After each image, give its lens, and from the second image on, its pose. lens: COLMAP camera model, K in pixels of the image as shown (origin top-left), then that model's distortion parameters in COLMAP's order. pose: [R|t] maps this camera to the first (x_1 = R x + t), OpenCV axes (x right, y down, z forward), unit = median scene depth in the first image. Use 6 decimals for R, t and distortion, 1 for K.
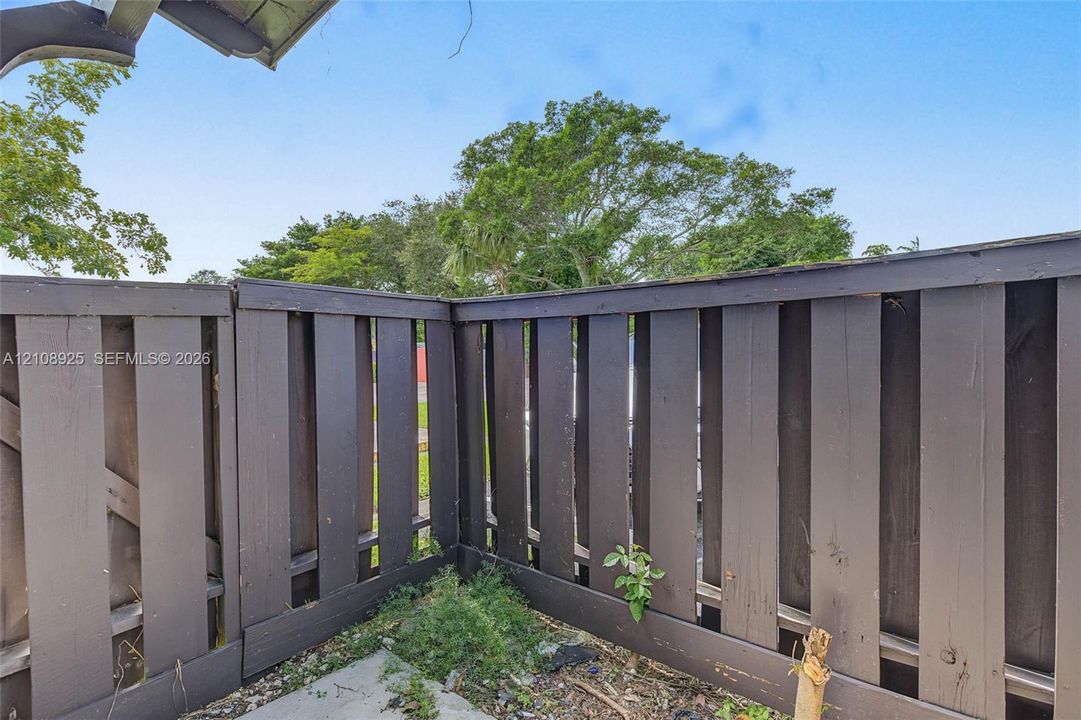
lens RADIAL K [[499.1, 0, 543.1], [0, 499.1, 362.7], [0, 0, 1]] dist [-0.004089, 0.001358]
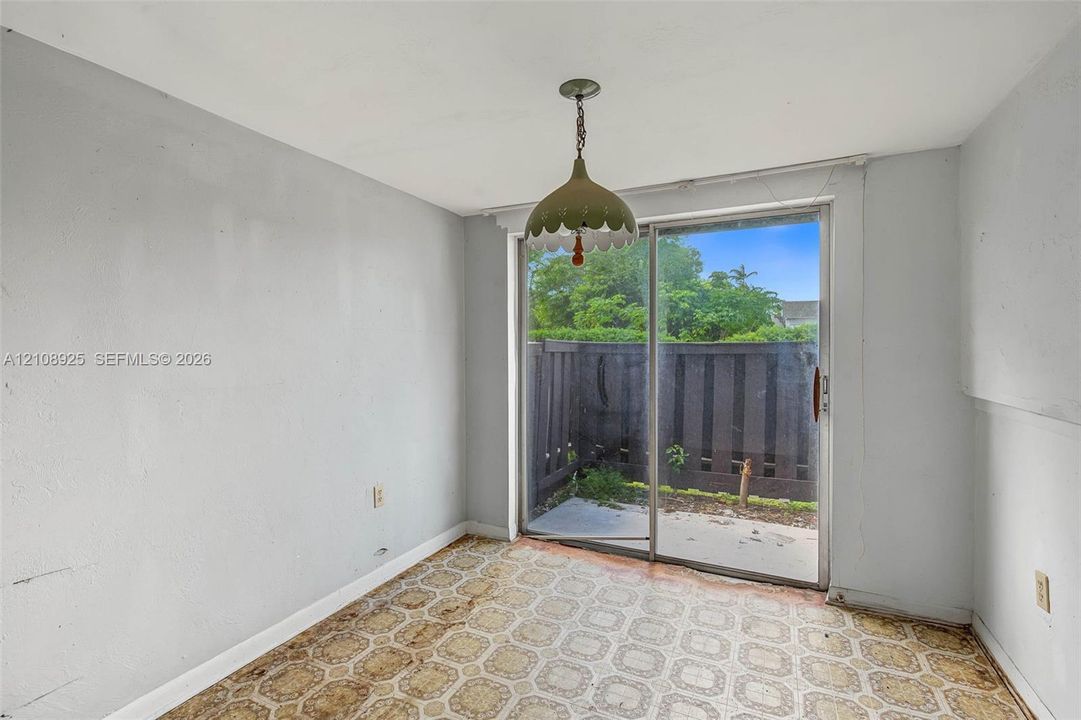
lens RADIAL K [[499.1, 0, 538.5], [0, 499.1, 356.6], [0, 0, 1]] dist [-0.004089, 0.001358]
pose [[0.967456, 0.008813, 0.252884, -1.182017], [-0.006338, 0.999924, -0.010602, -0.052324], [-0.252959, 0.008654, 0.967438, -1.329145]]
